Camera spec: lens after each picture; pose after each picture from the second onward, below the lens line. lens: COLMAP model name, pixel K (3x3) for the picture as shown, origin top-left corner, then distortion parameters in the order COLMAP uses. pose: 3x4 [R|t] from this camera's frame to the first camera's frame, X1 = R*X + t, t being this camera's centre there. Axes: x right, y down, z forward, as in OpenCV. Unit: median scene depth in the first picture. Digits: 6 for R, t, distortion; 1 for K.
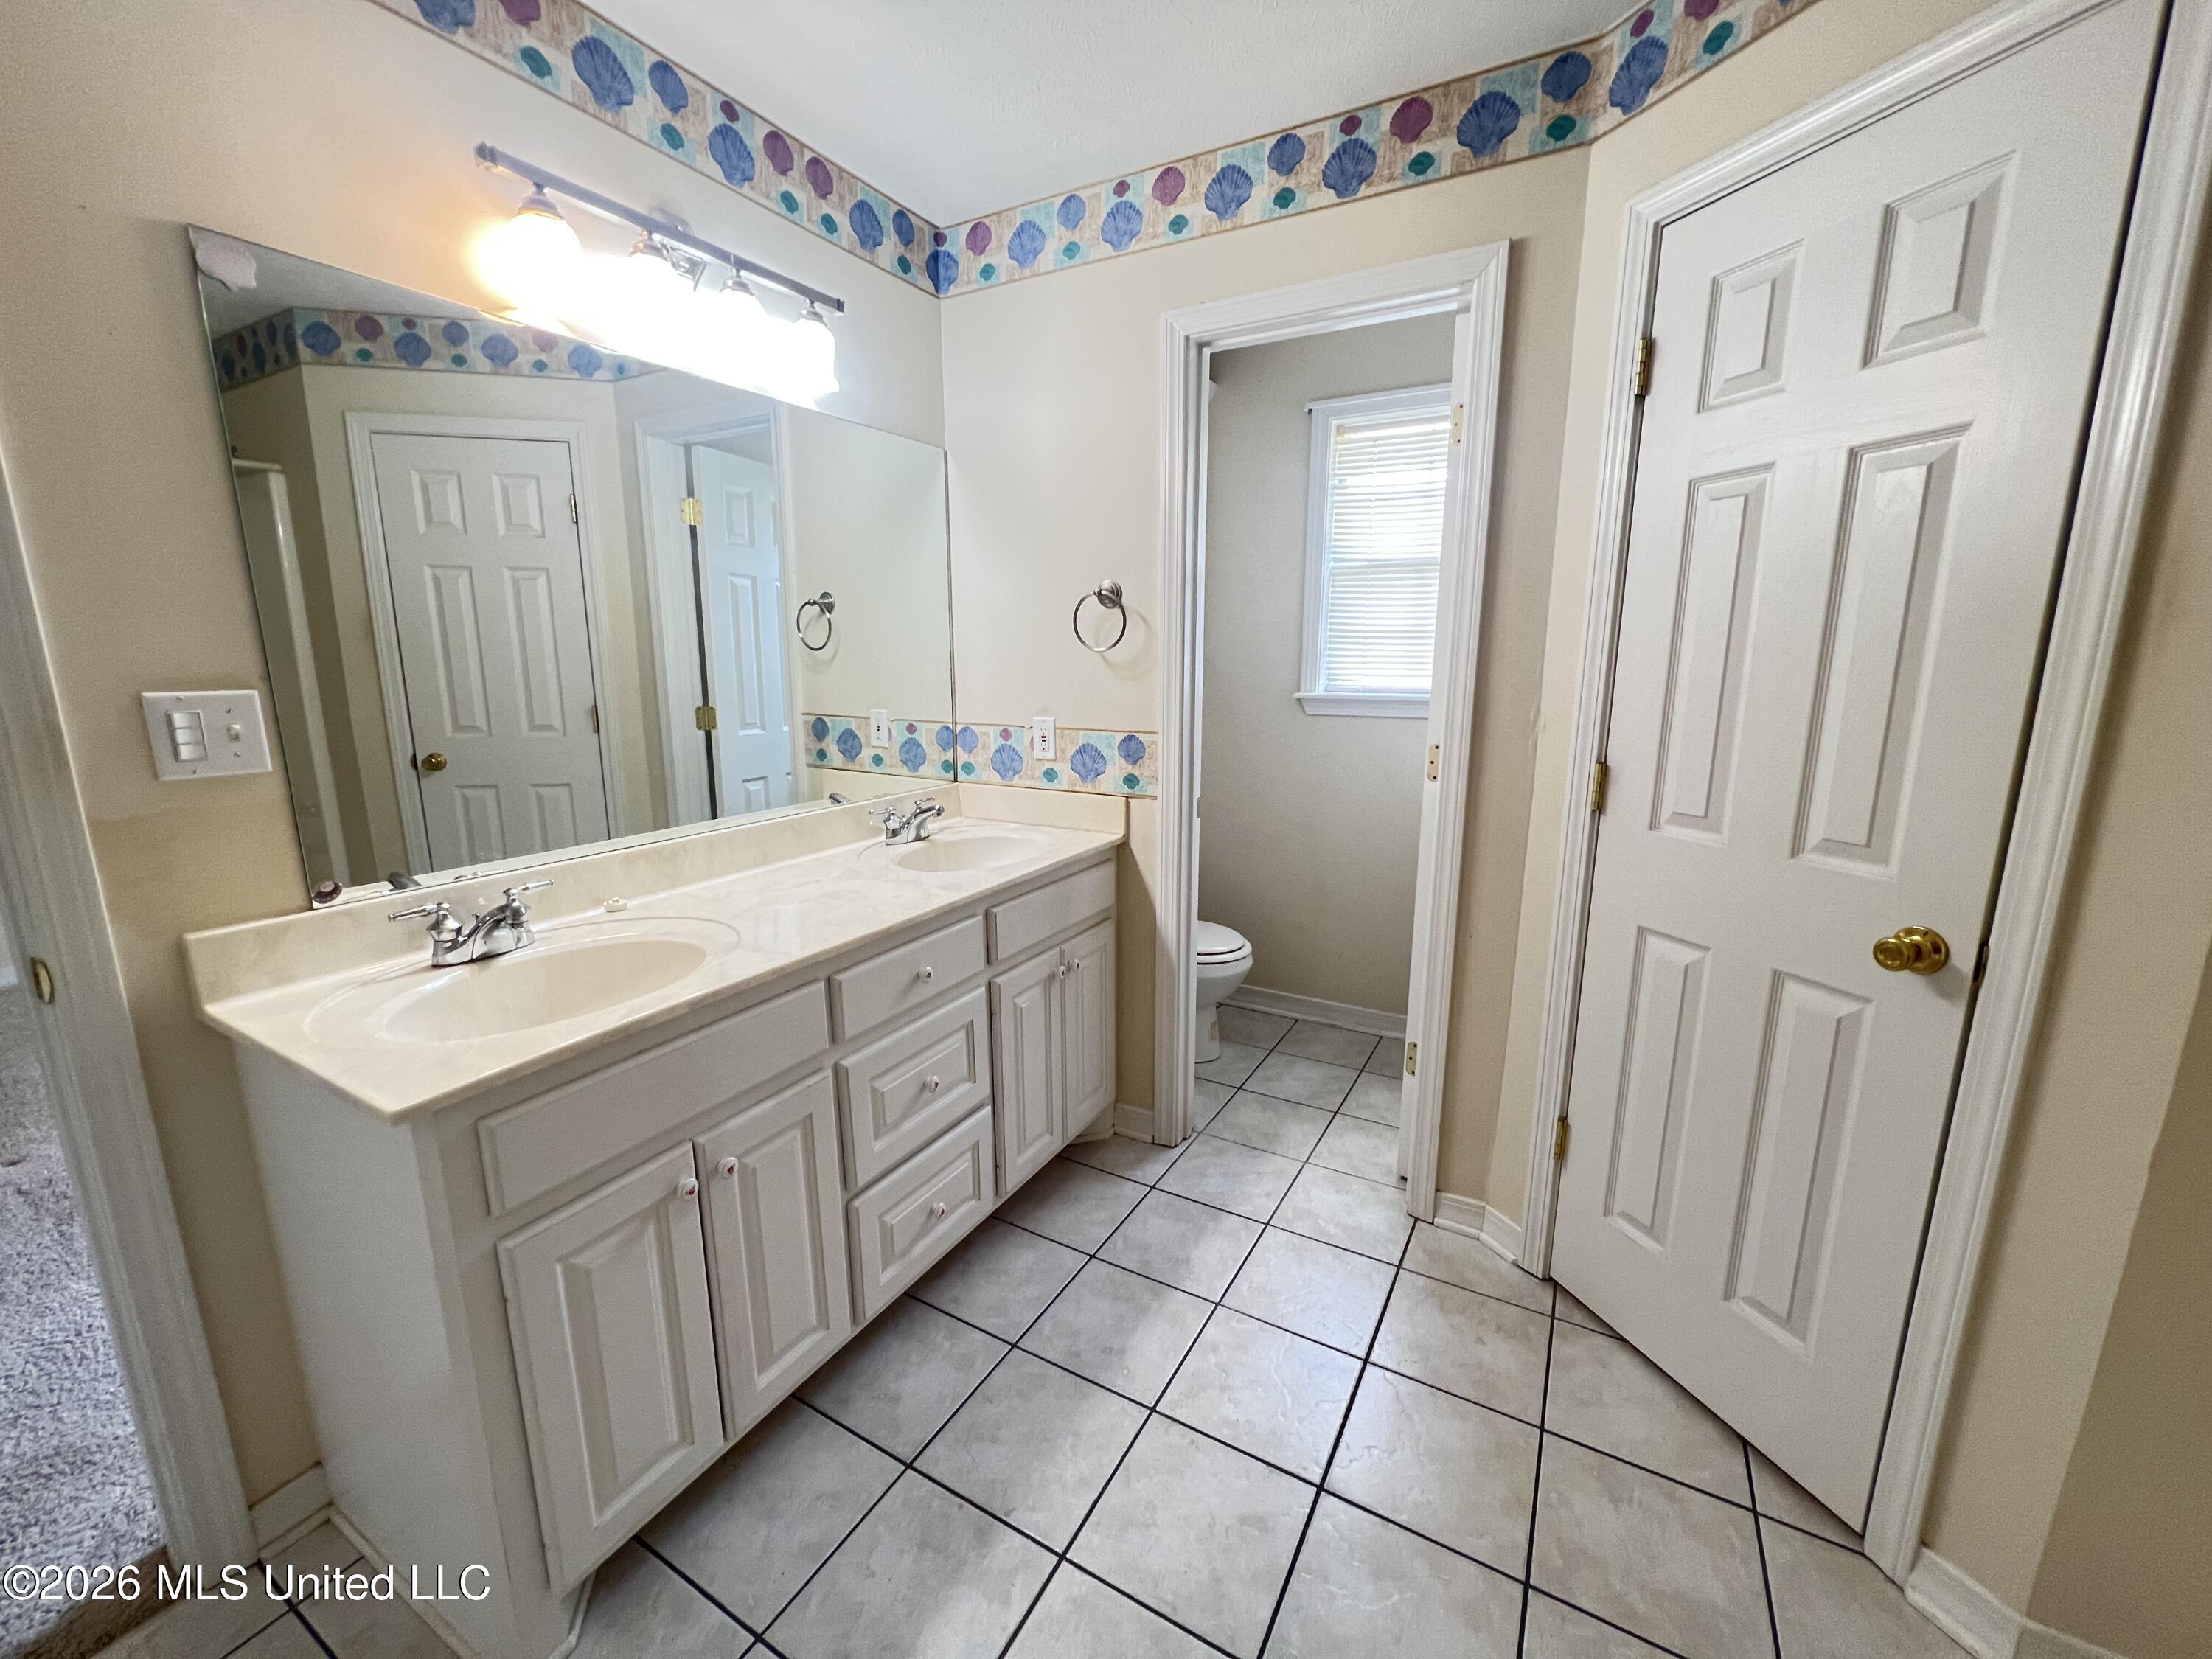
lens RADIAL K [[886.1, 0, 1097.1], [0, 886.1, 828.4], [0, 0, 1]] dist [-0.002672, 0.000394]
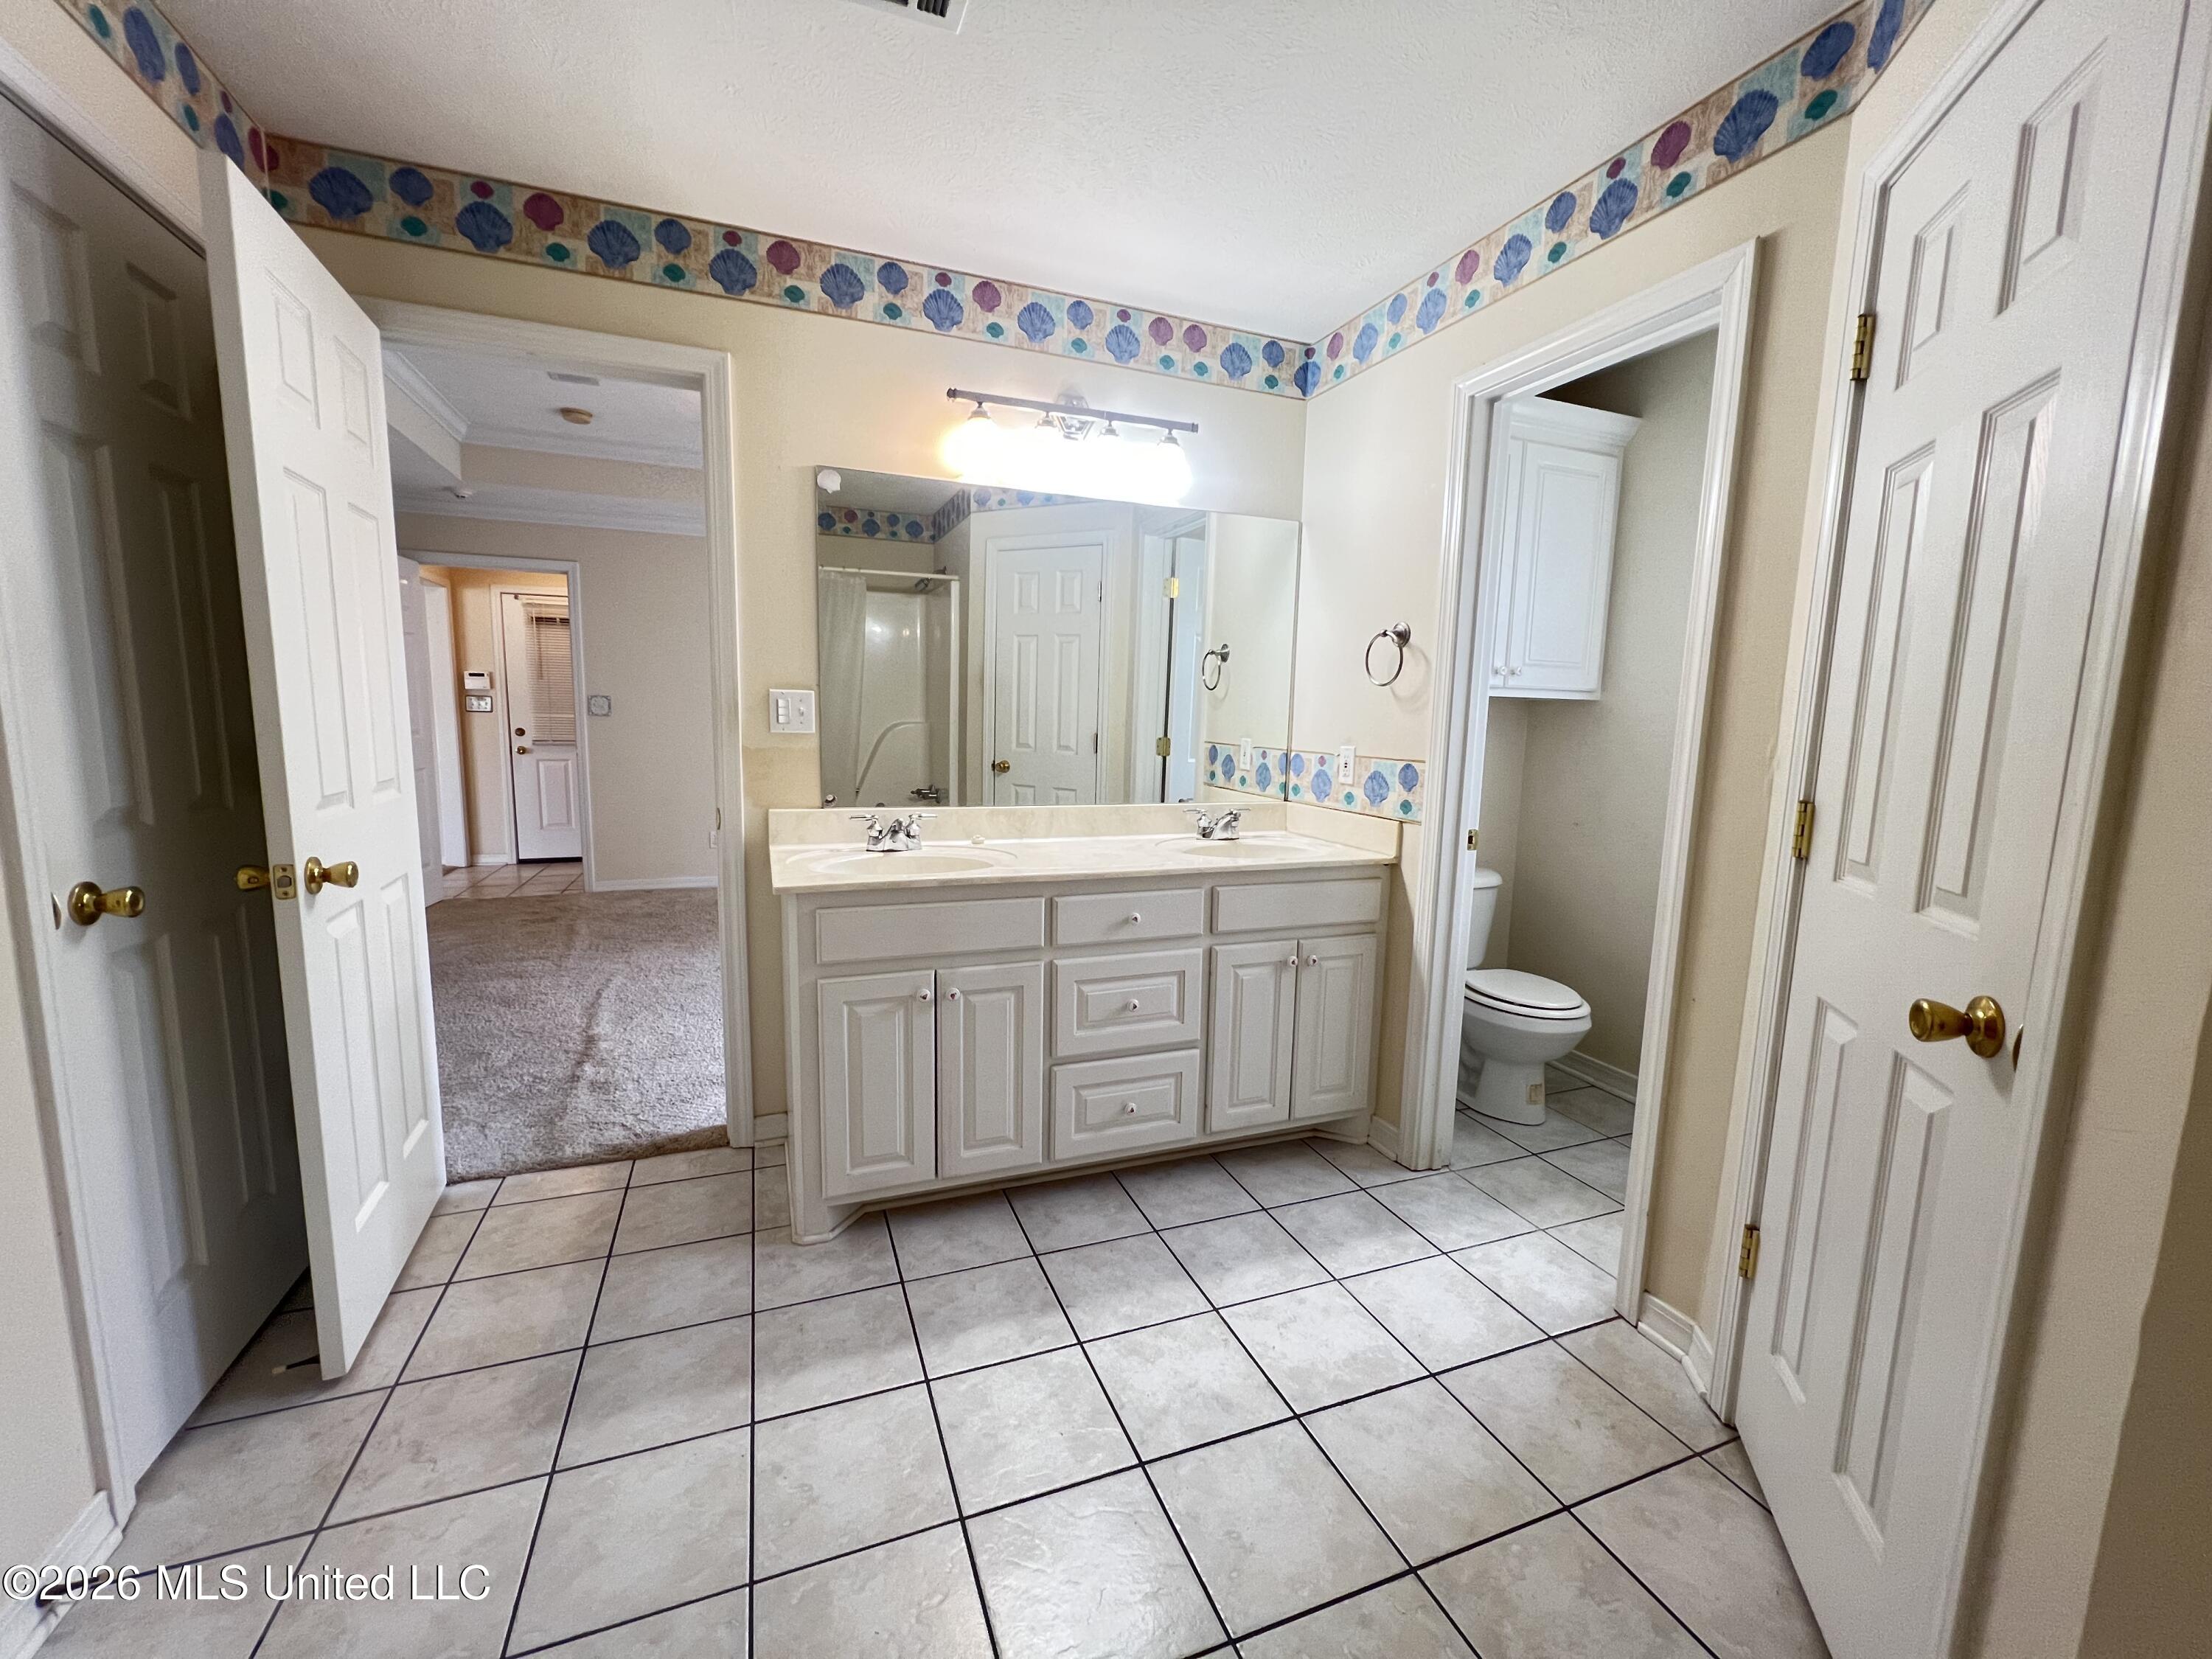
lens RADIAL K [[886.1, 0, 1099.0], [0, 886.1, 828.2], [0, 0, 1]] dist [-0.002672, 0.000394]
pose [[0.776411, 0.100641, -0.622140, 0.518069], [-0.147256, 0.988812, -0.023815, 0.064052], [0.612782, 0.110104, 0.782544, -0.072800]]
